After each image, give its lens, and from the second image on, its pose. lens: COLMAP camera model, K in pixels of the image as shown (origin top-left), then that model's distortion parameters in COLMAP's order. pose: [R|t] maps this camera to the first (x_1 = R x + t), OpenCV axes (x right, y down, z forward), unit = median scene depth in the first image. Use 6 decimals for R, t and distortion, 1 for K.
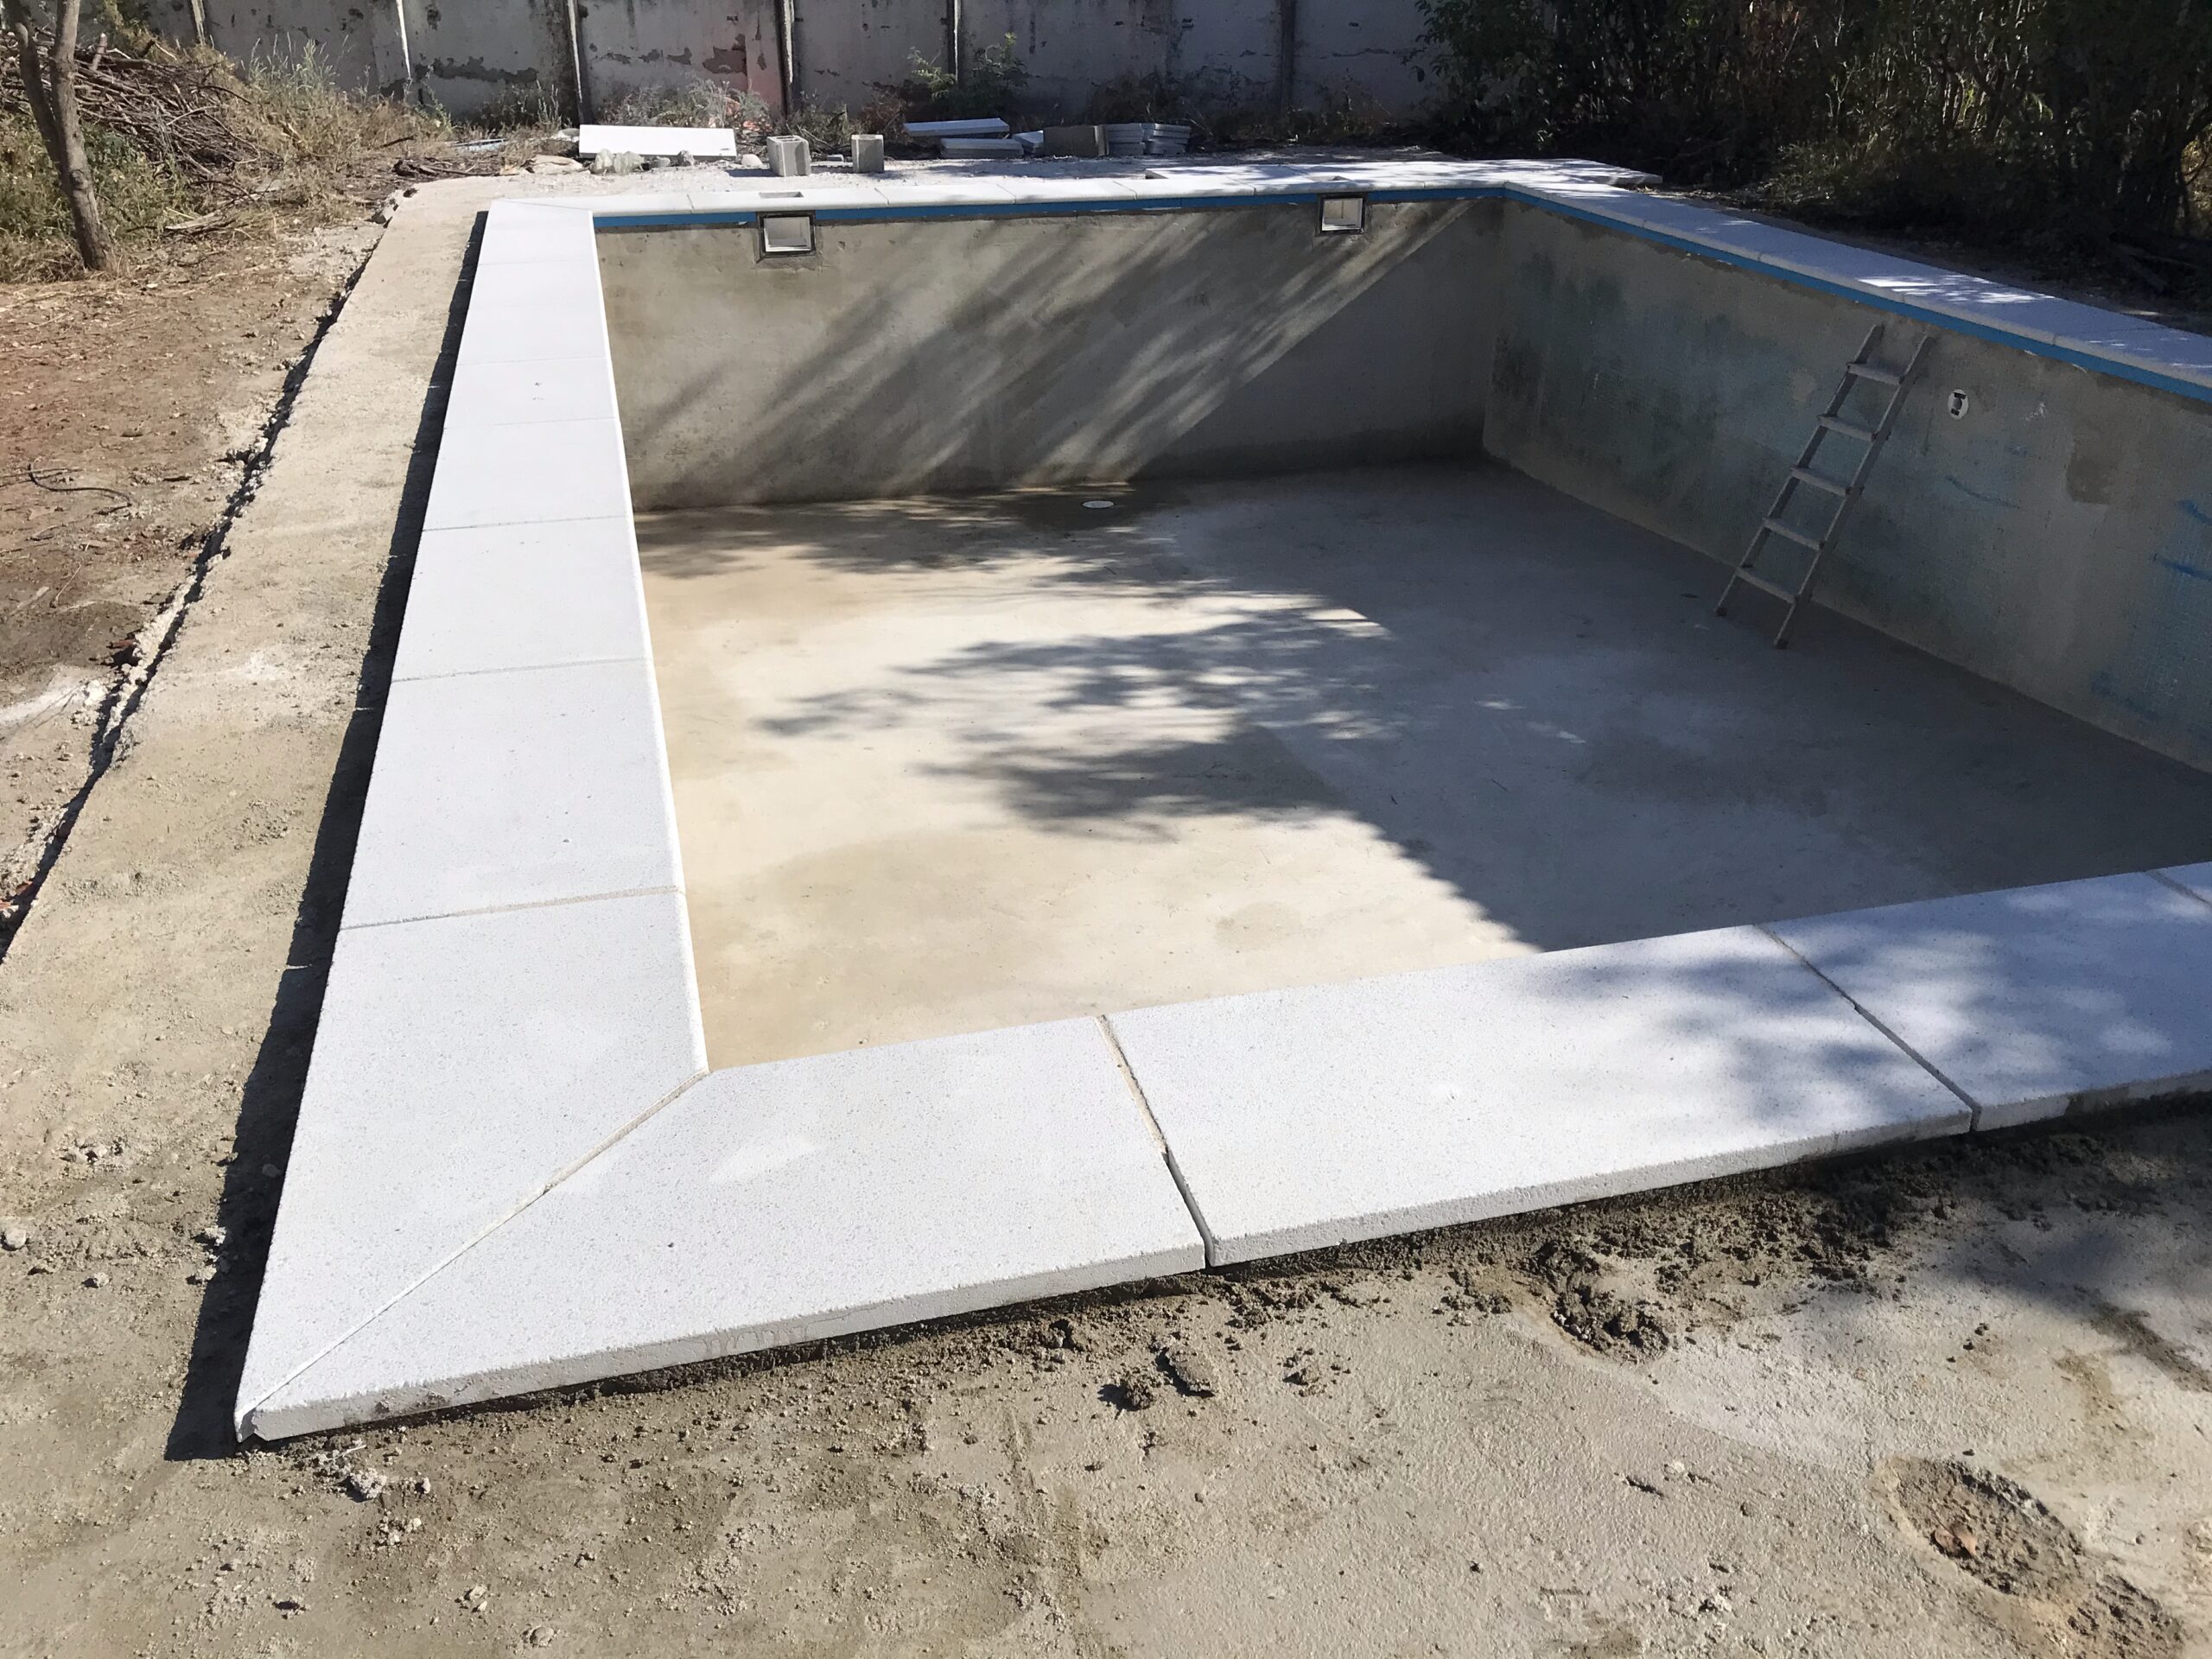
lens RADIAL K [[1811.5, 0, 1108.4], [0, 1811.5, 817.5], [0, 0, 1]] dist [0.035937, -0.043995]
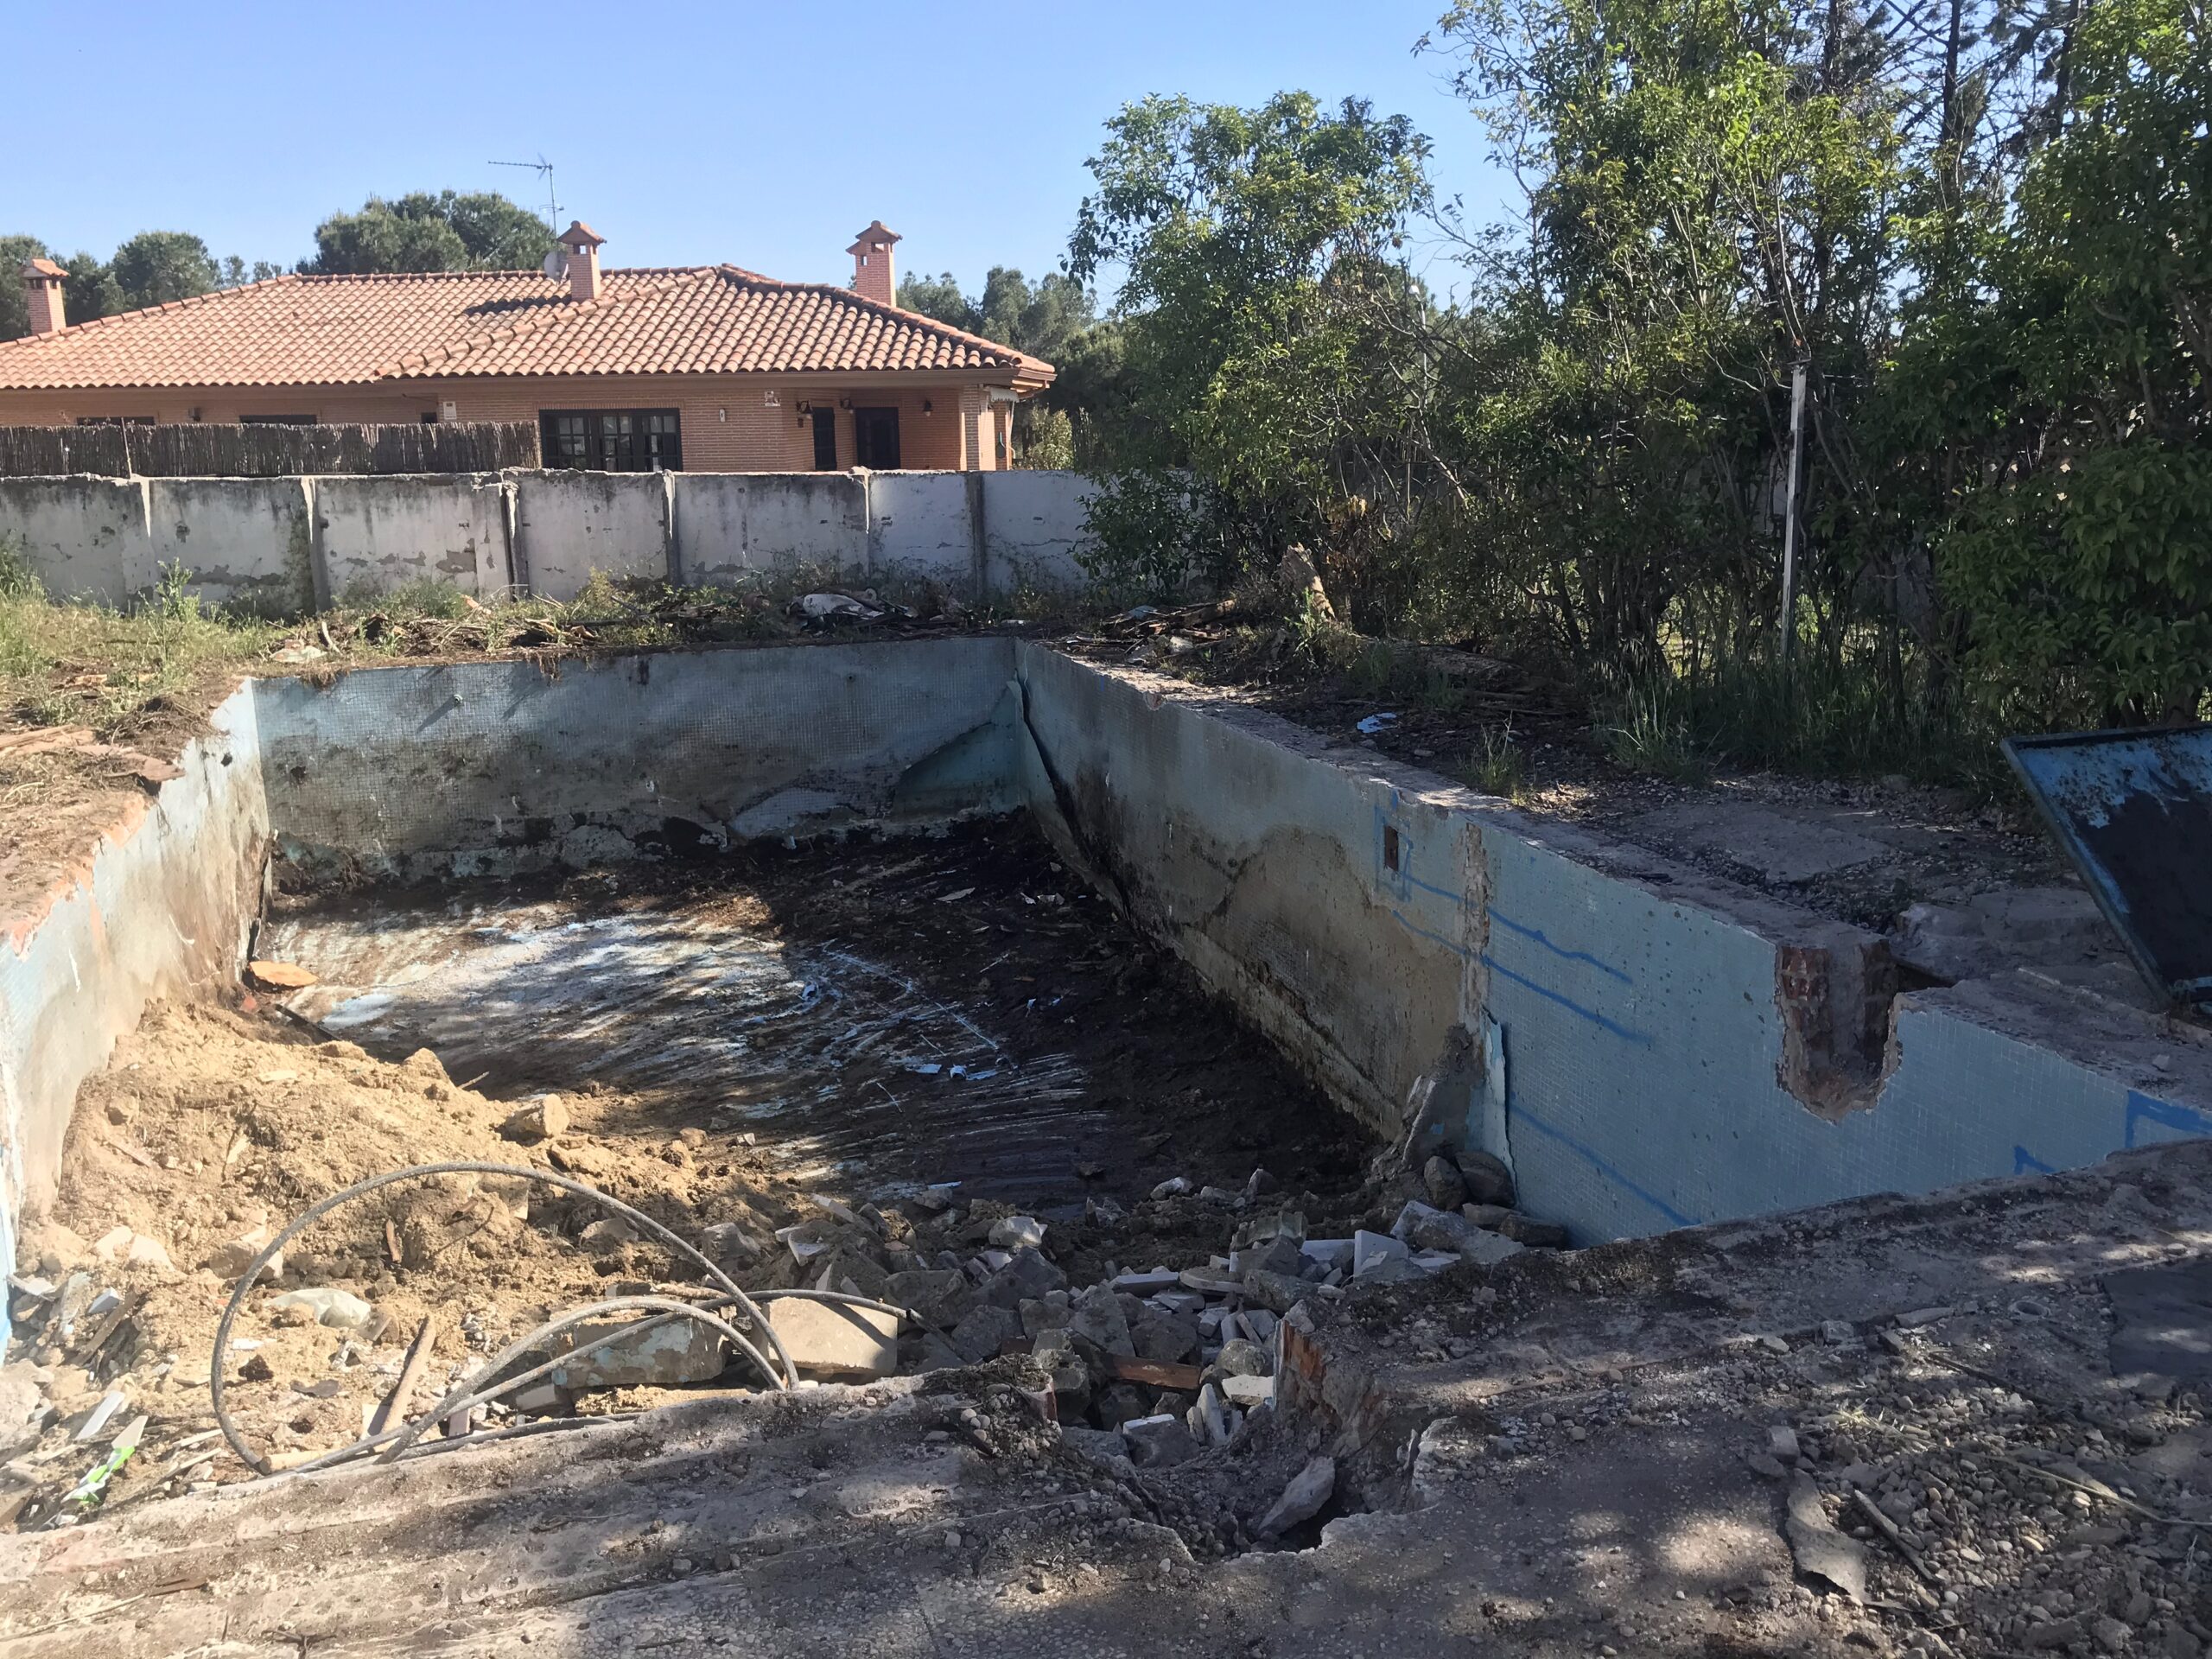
lens RADIAL K [[1811.5, 0, 1104.5], [0, 1811.5, 835.6], [0, 0, 1]] dist [0.035937, -0.043995]
pose [[0.998419, -0.032825, 0.045627, 0.224524], [0.042342, 0.973098, -0.226467, 0.005641], [-0.036966, 0.228041, 0.972950, -0.050820]]
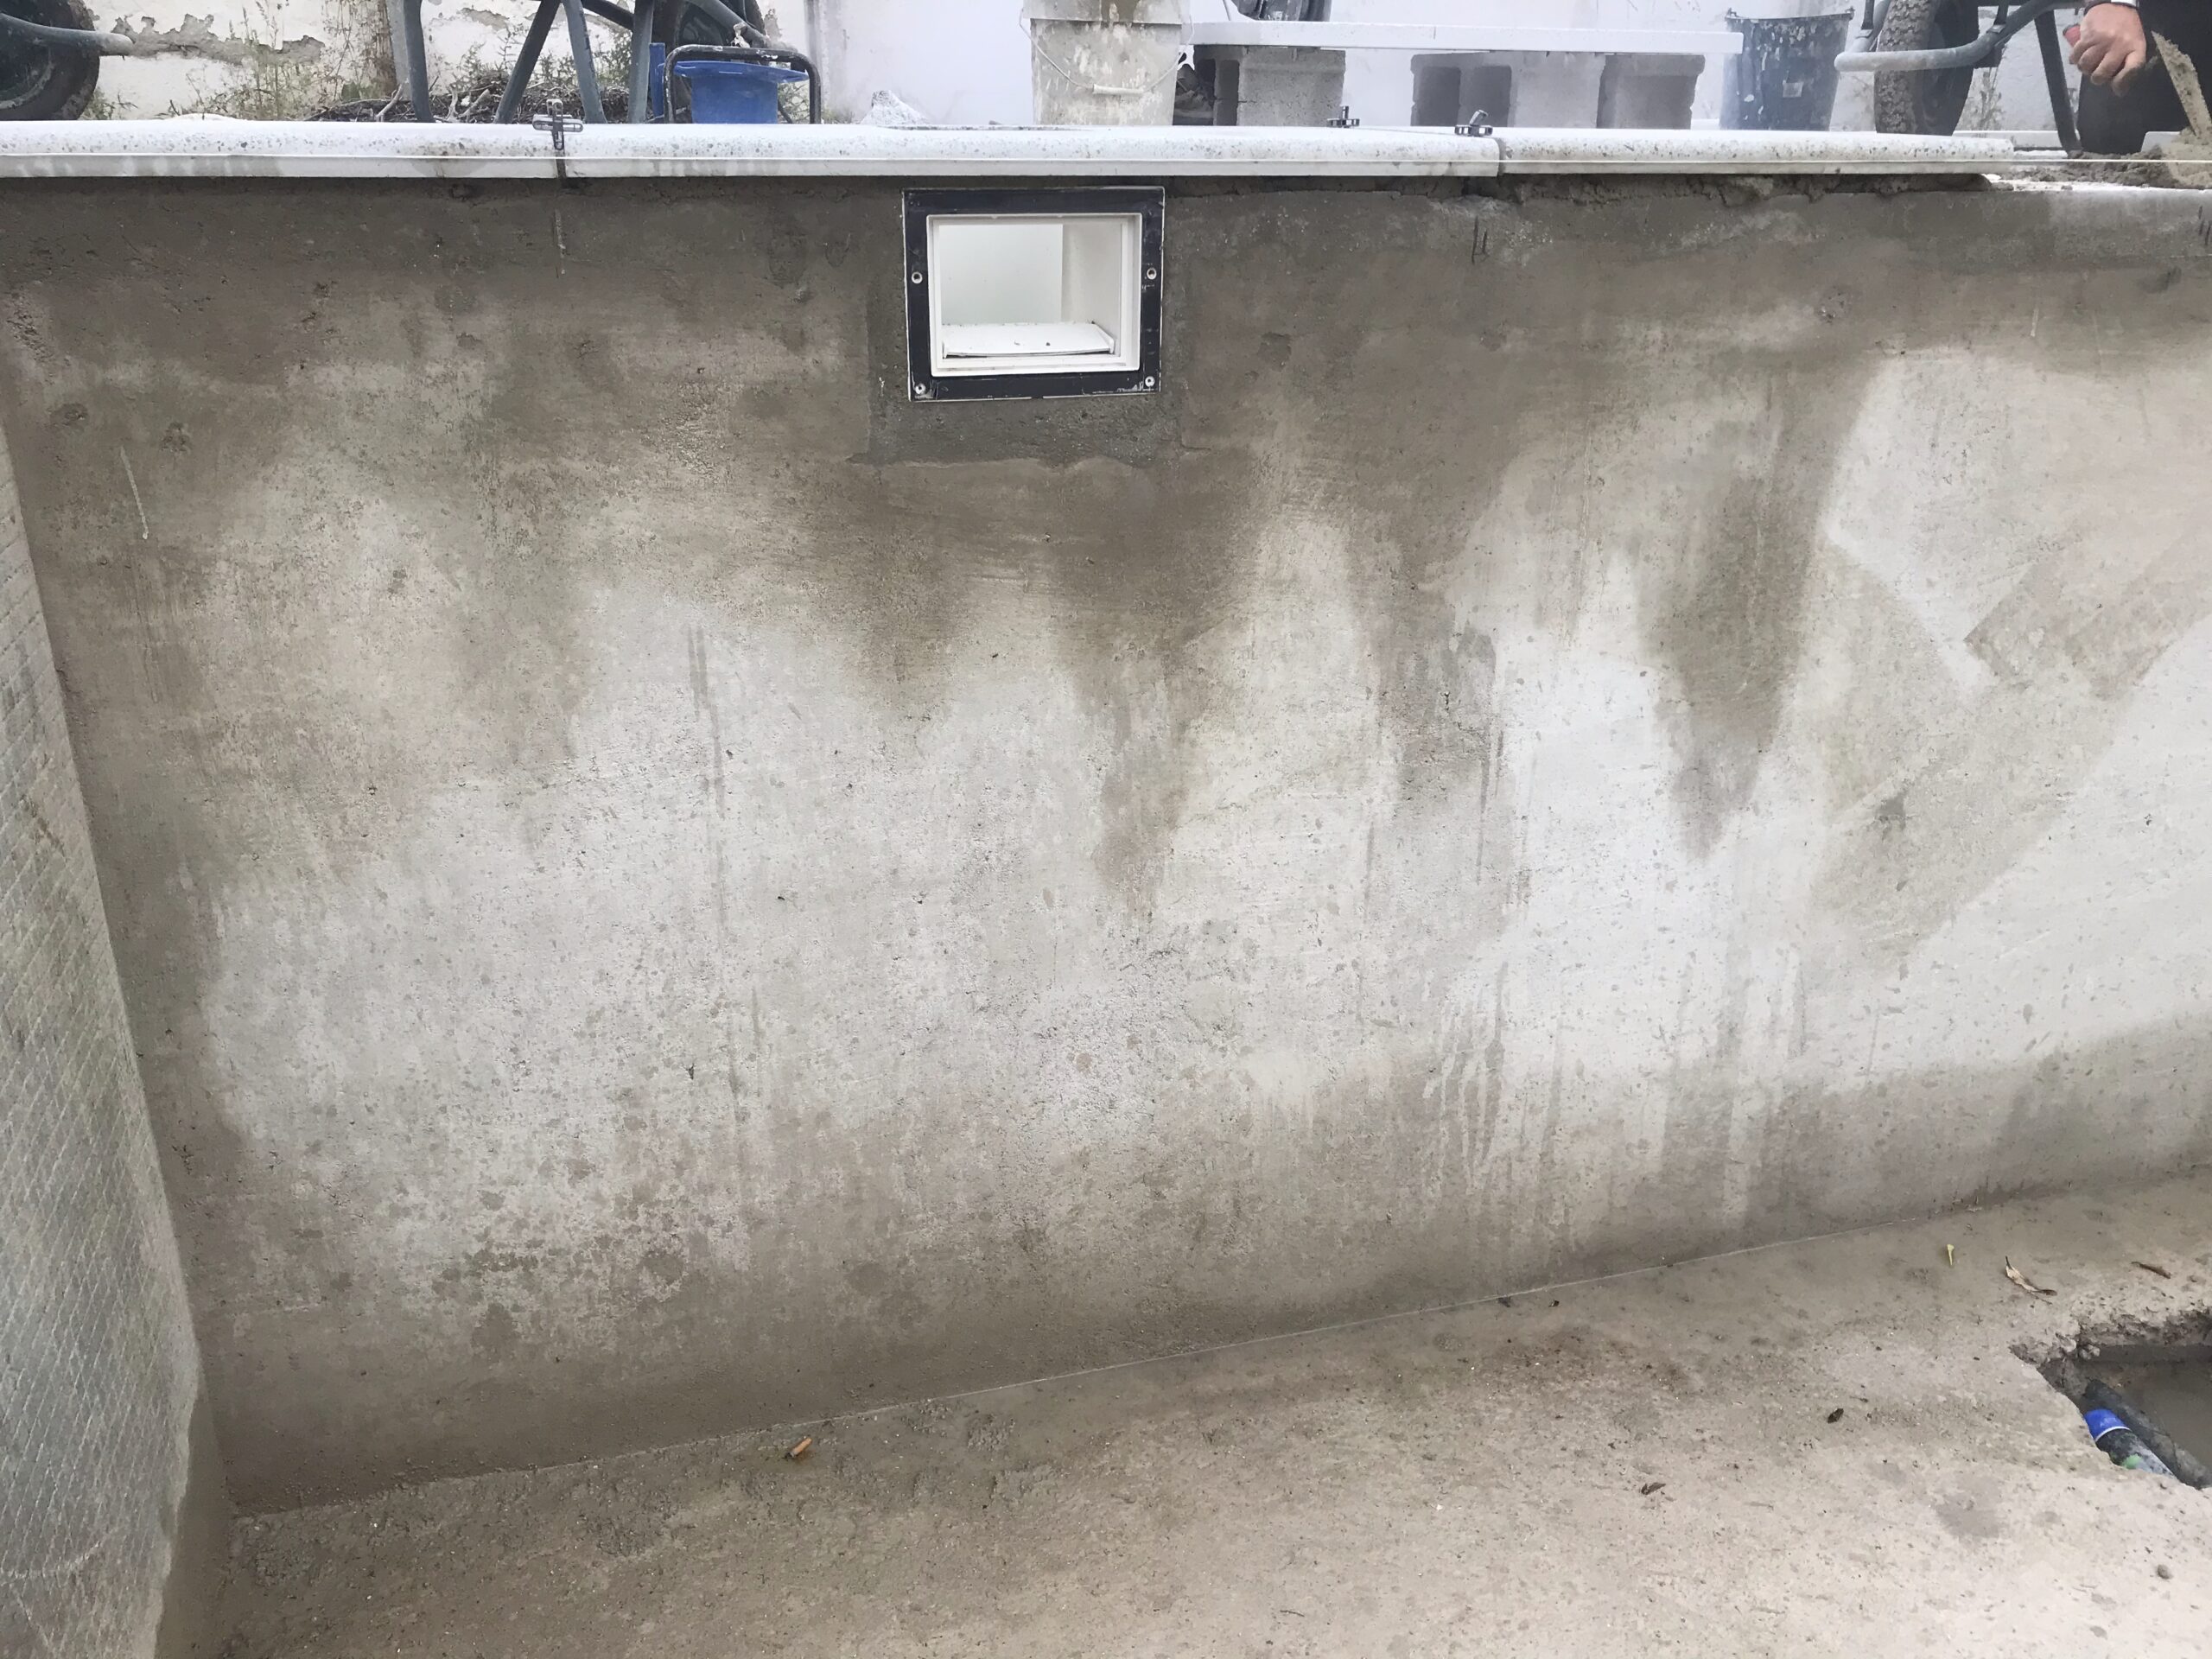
lens RADIAL K [[1811.5, 0, 1086.0], [0, 1811.5, 847.2], [0, 0, 1]] dist [0.035937, -0.043995]
pose [[0.999908, -0.004010, 0.012984, -0.211511], [0.004802, 0.998094, -0.061526, -0.299625], [-0.012712, 0.061583, 0.998021, 0.974820]]
